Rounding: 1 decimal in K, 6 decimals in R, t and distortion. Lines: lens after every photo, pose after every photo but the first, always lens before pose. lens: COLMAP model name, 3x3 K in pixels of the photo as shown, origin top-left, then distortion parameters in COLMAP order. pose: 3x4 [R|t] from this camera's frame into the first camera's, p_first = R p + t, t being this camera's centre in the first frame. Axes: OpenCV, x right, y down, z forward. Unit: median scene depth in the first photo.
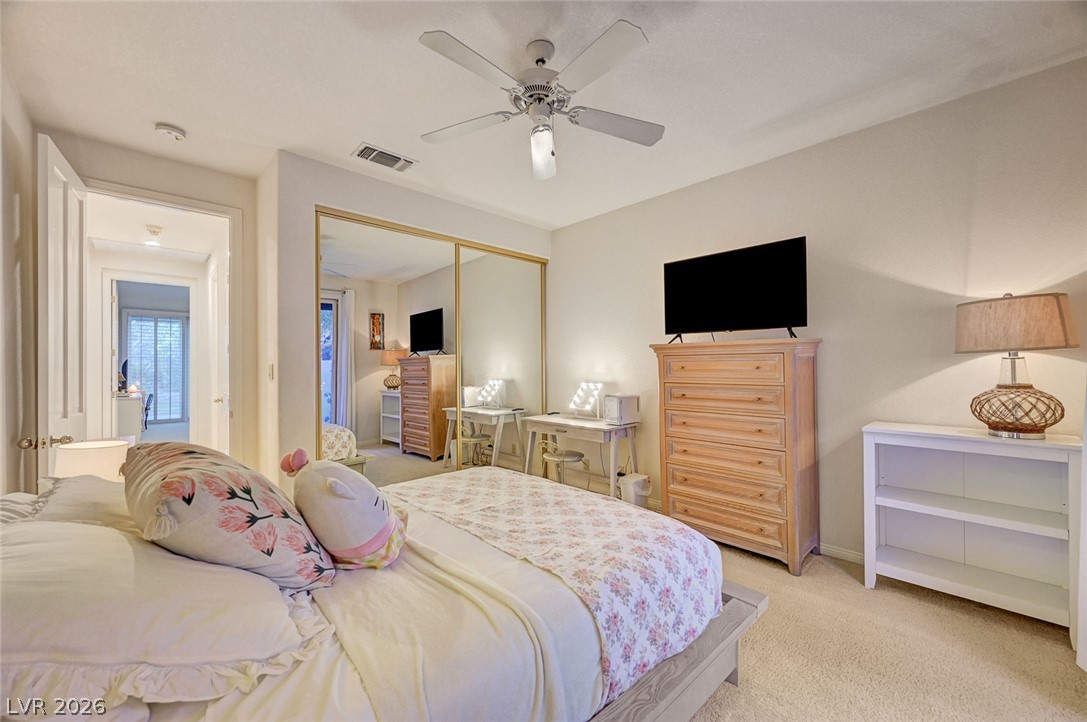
lens RADIAL K [[429.1, 0, 549.4], [0, 429.1, 364.1], [0, 0, 1]] dist [-0.001636, 0.000903]
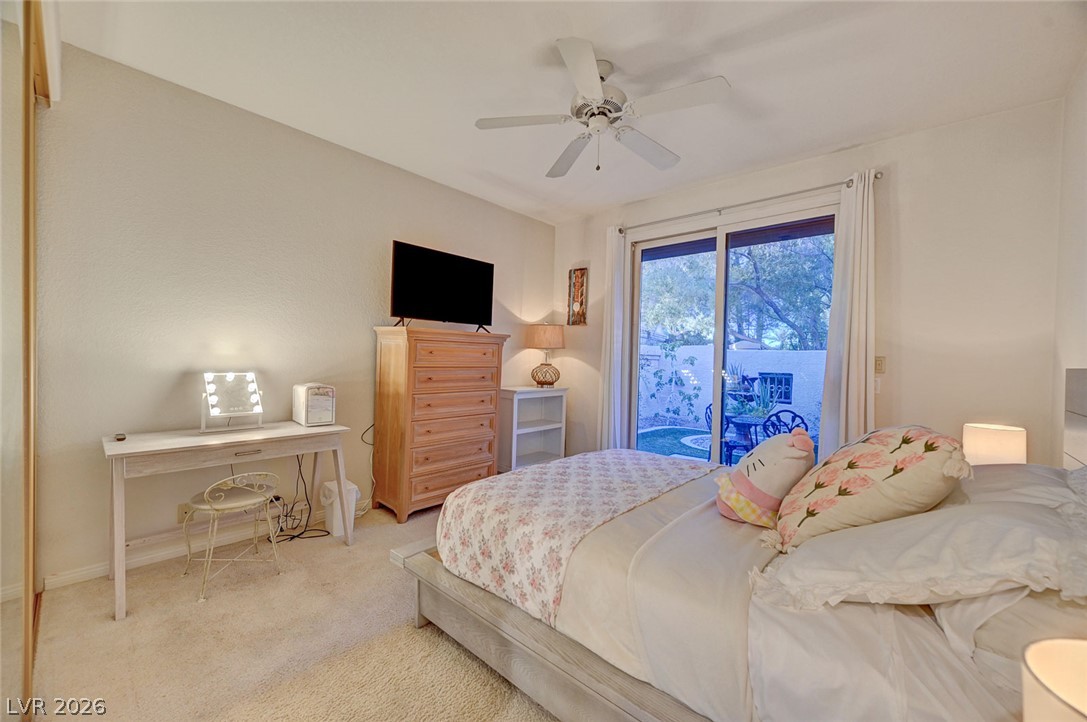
lens RADIAL K [[429.1, 0, 549.1], [0, 429.1, 361.6], [0, 0, 1]] dist [-0.001636, 0.000903]
pose [[-0.085653, -0.009495, 0.996280, -0.861215], [-0.032955, 0.999434, 0.006692, 0.015589], [-0.995780, -0.032259, -0.085917, 0.911858]]
